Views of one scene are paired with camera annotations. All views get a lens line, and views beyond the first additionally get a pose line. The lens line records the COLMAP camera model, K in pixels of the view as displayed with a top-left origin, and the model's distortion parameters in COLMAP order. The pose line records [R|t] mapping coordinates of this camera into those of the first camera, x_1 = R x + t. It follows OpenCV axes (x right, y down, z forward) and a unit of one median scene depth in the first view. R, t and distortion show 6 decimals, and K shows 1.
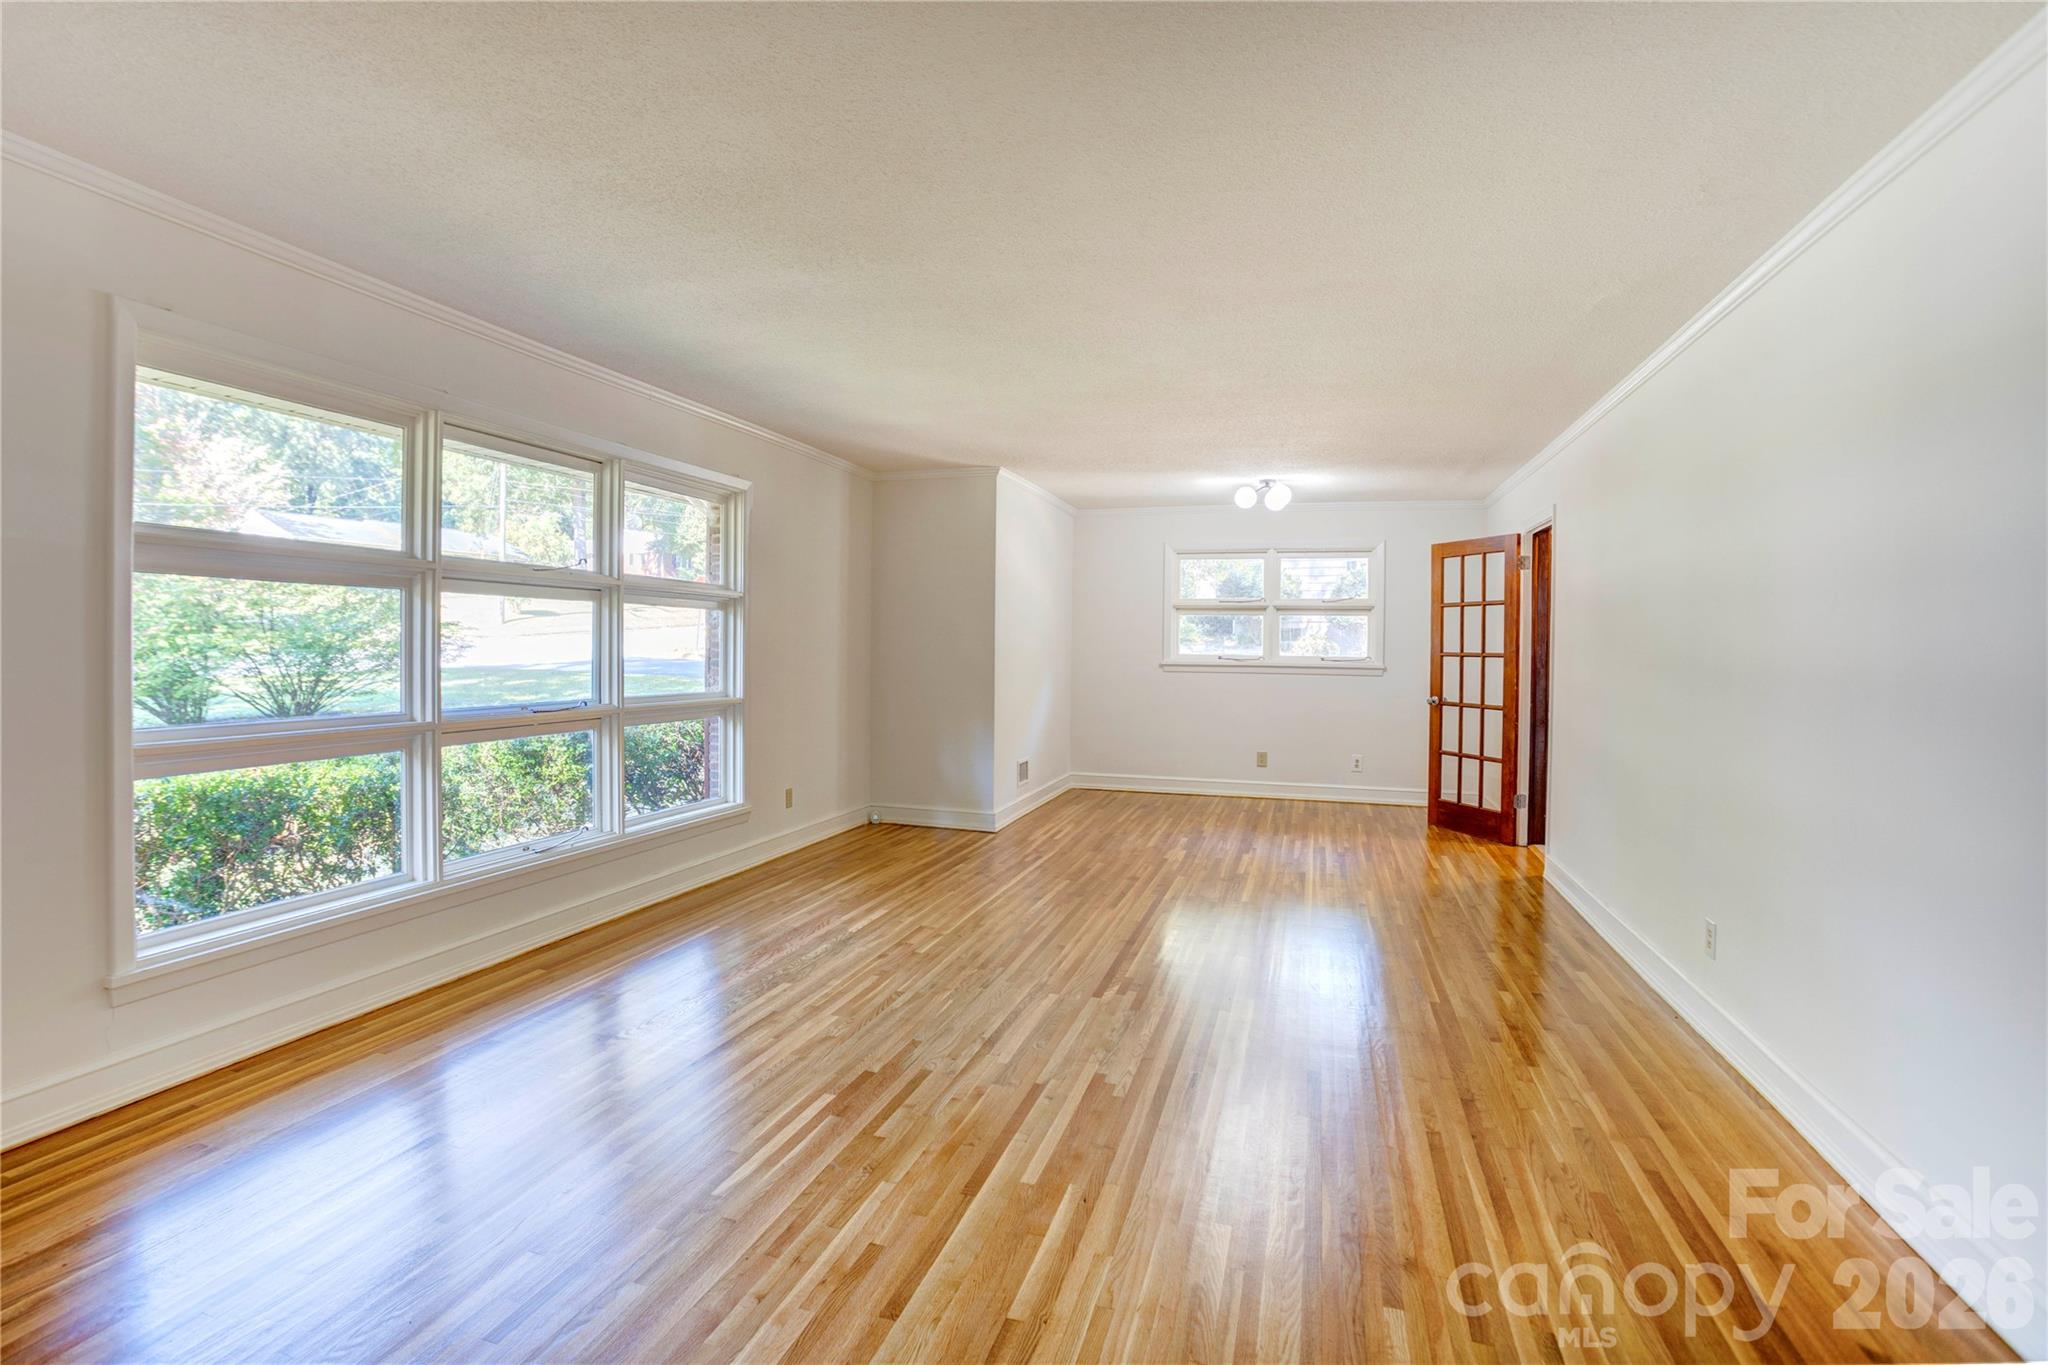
lens RADIAL K [[1008.4, 0, 1030.0], [0, 1008.4, 674.3], [0, 0, 1]] dist [-0.032762, 0.005125]
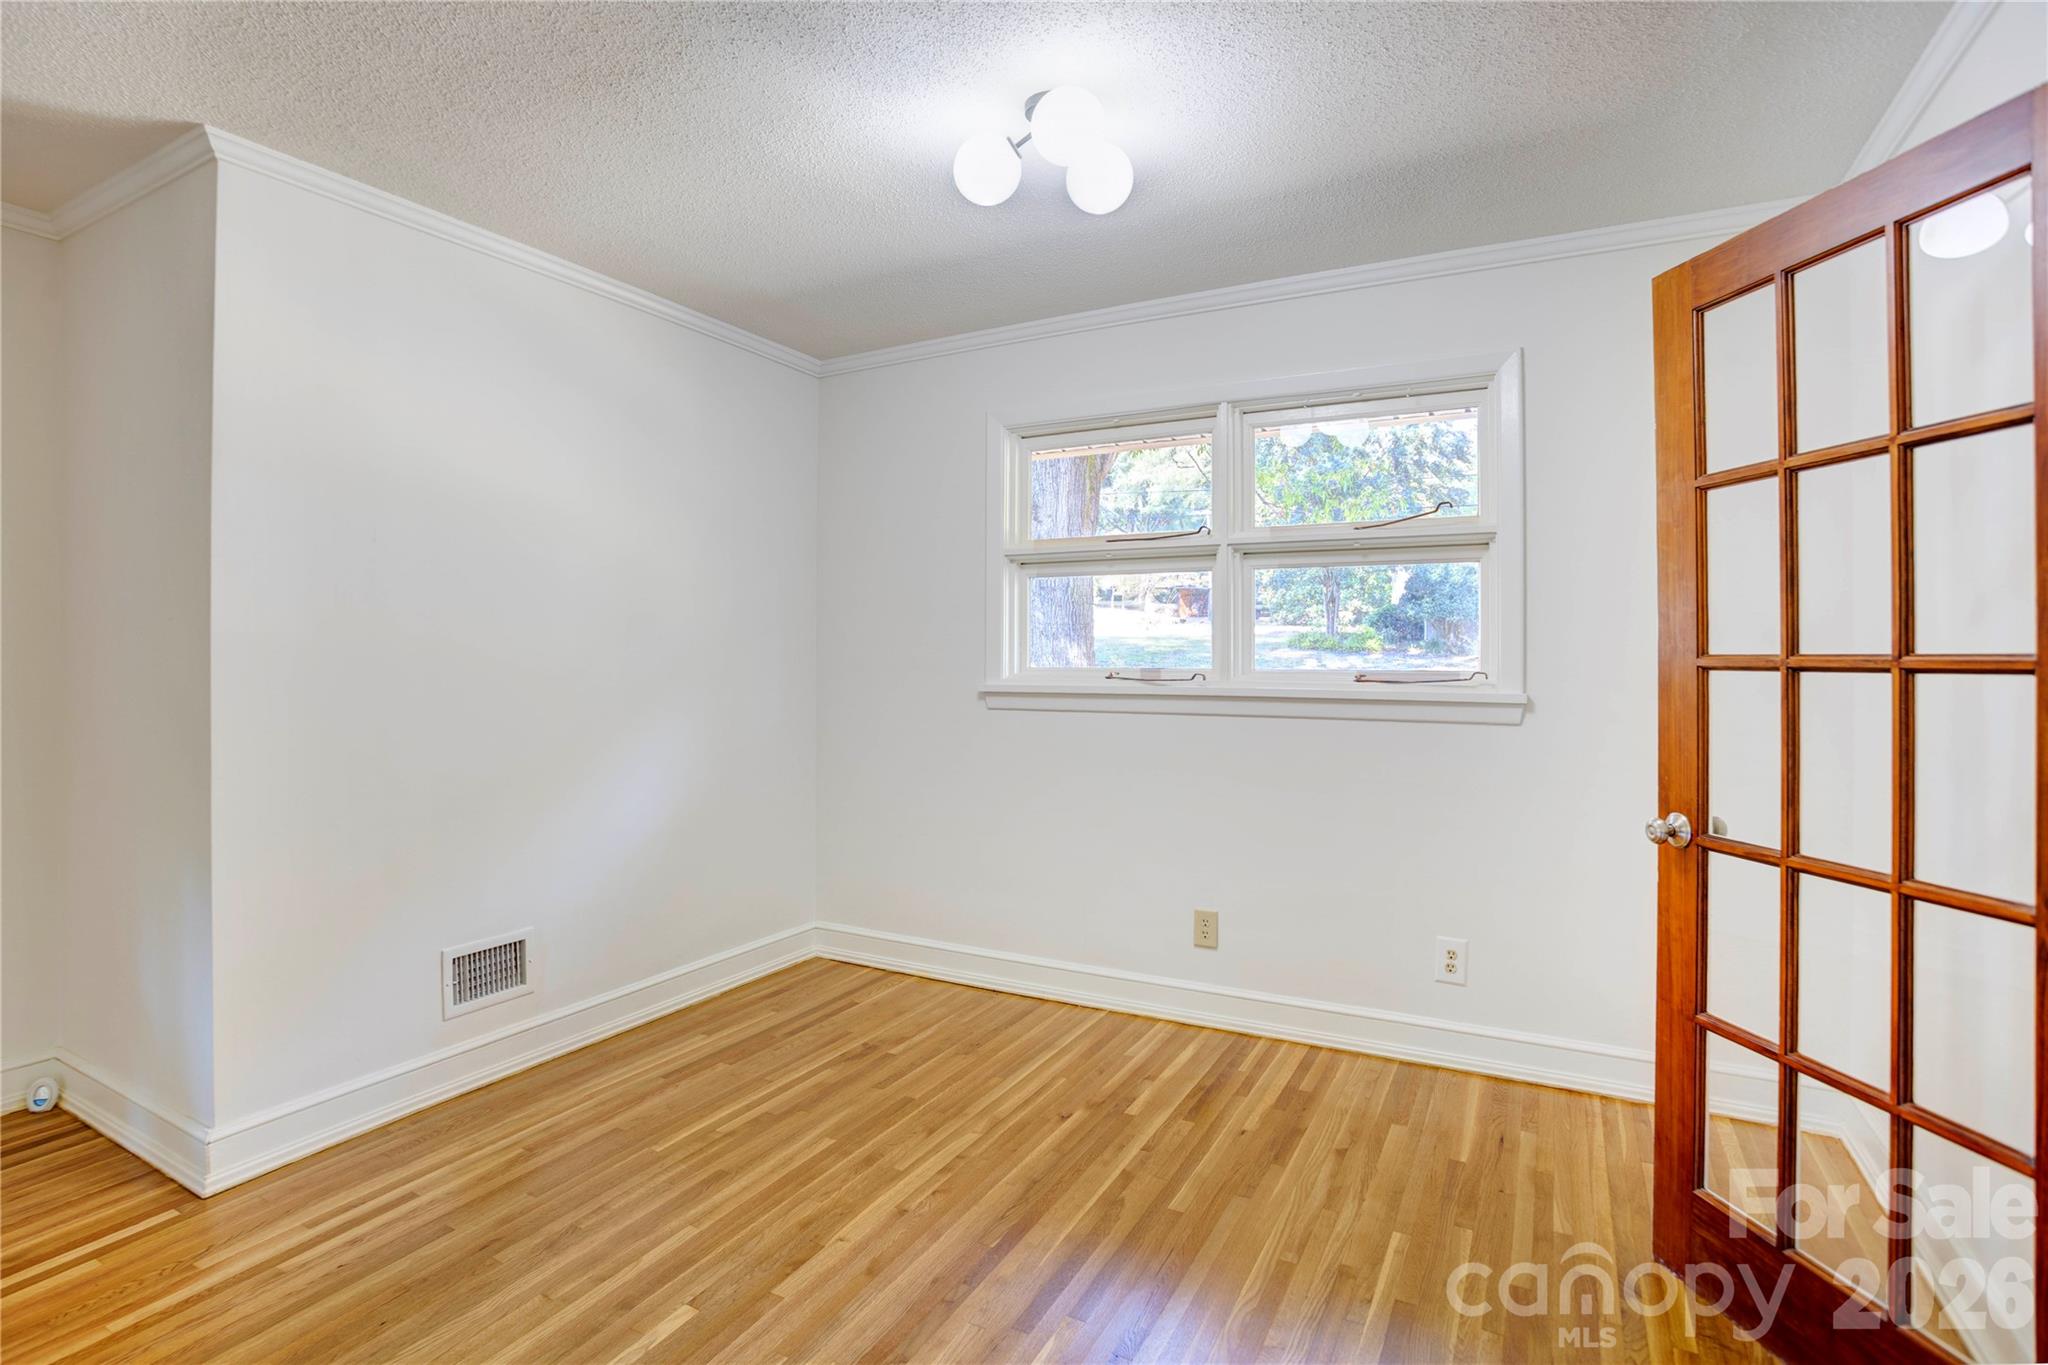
lens RADIAL K [[1008.4, 0, 1011.3], [0, 1008.4, 672.0], [0, 0, 1]] dist [-0.032762, 0.005125]
pose [[0.976347, -0.008538, -0.216040, 0.285036], [0.005280, 0.999864, -0.015654, -0.014106], [0.216144, 0.014143, 0.976259, 0.695385]]
